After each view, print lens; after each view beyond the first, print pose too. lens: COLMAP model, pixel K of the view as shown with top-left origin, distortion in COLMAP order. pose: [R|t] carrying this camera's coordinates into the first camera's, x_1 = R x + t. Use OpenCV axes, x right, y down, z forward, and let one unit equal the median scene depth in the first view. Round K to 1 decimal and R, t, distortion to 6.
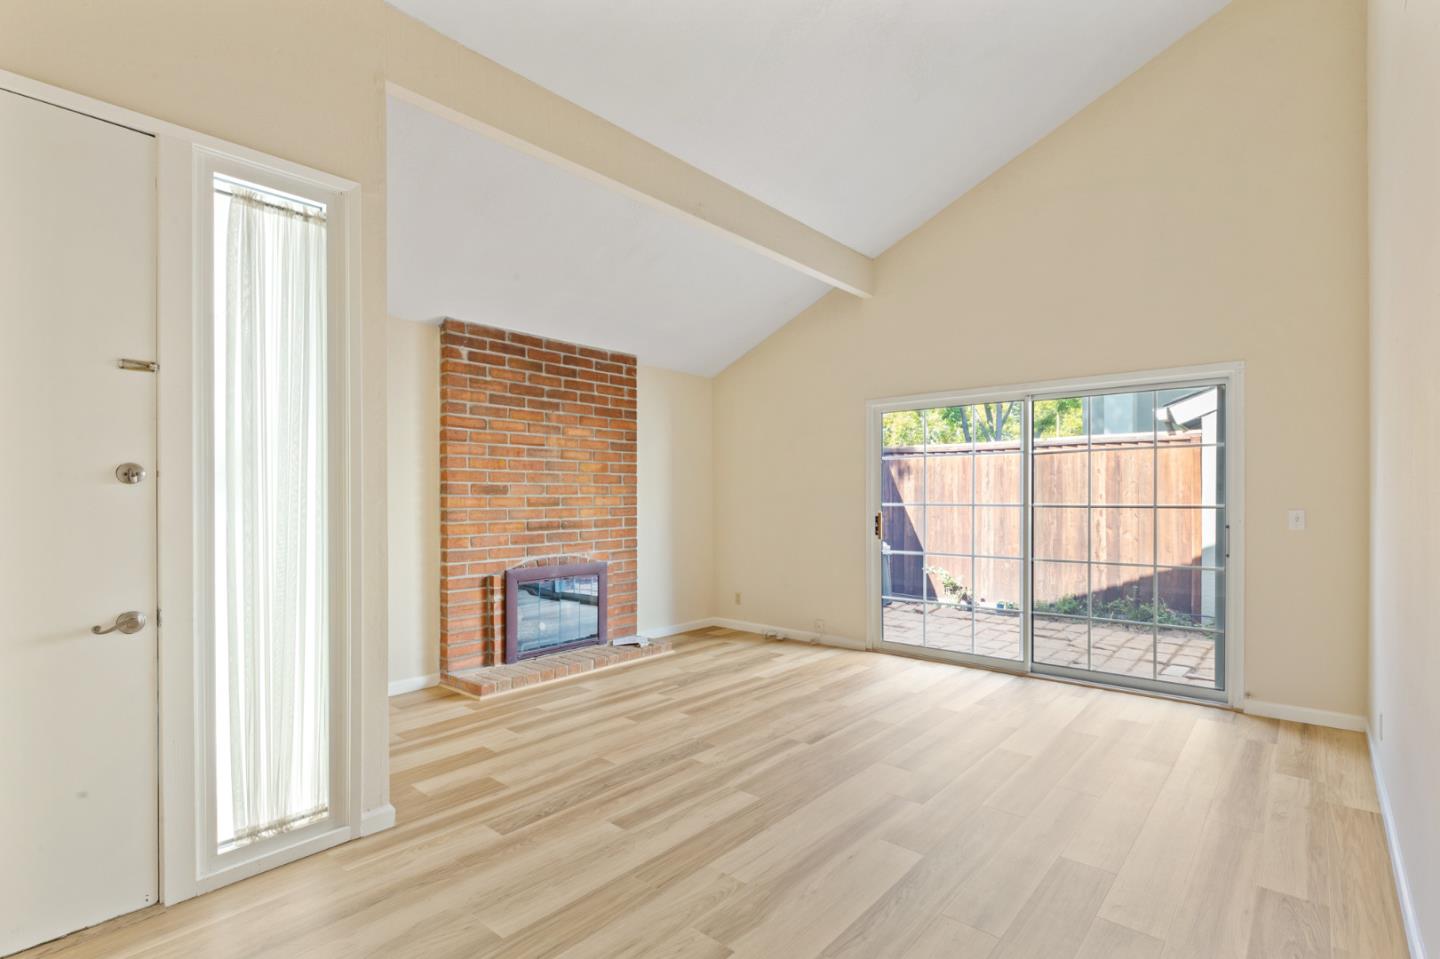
lens RADIAL K [[669.5, 0, 720.9], [0, 669.5, 498.3], [0, 0, 1]] dist [-0.002093, -0.000417]
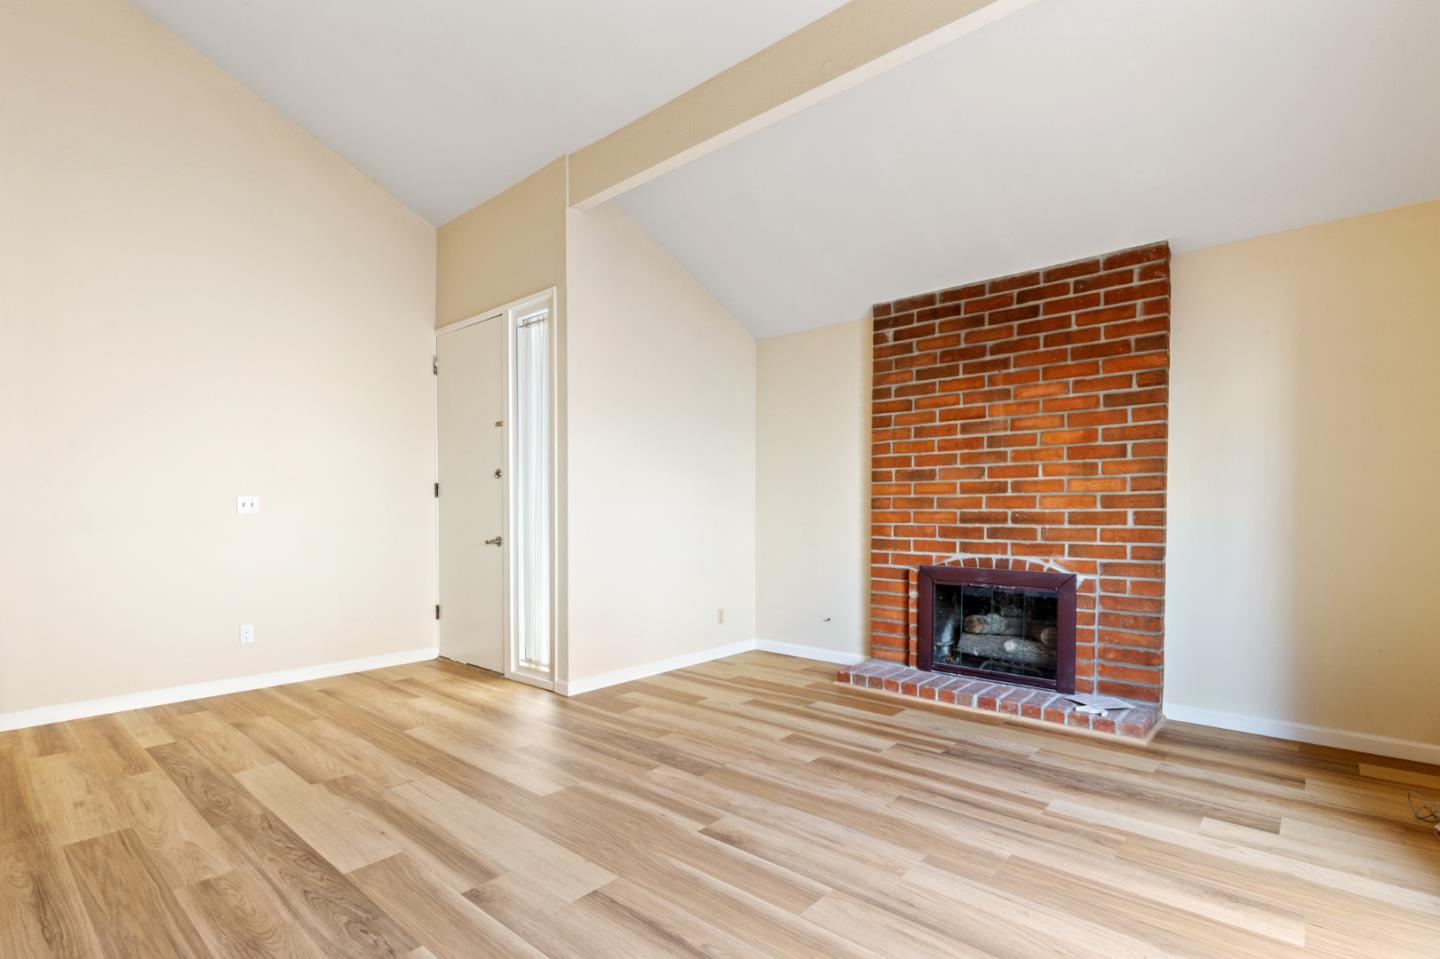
lens RADIAL K [[670.7, 0, 721.2], [0, 670.7, 520.4], [0, 0, 1]] dist [-0.002703, -0.000311]
pose [[0.020734, 0.021276, -0.999559, 0.567937], [-0.000889, 0.999774, 0.021262, 0.029509], [0.999785, 0.000448, 0.020748, 0.715831]]
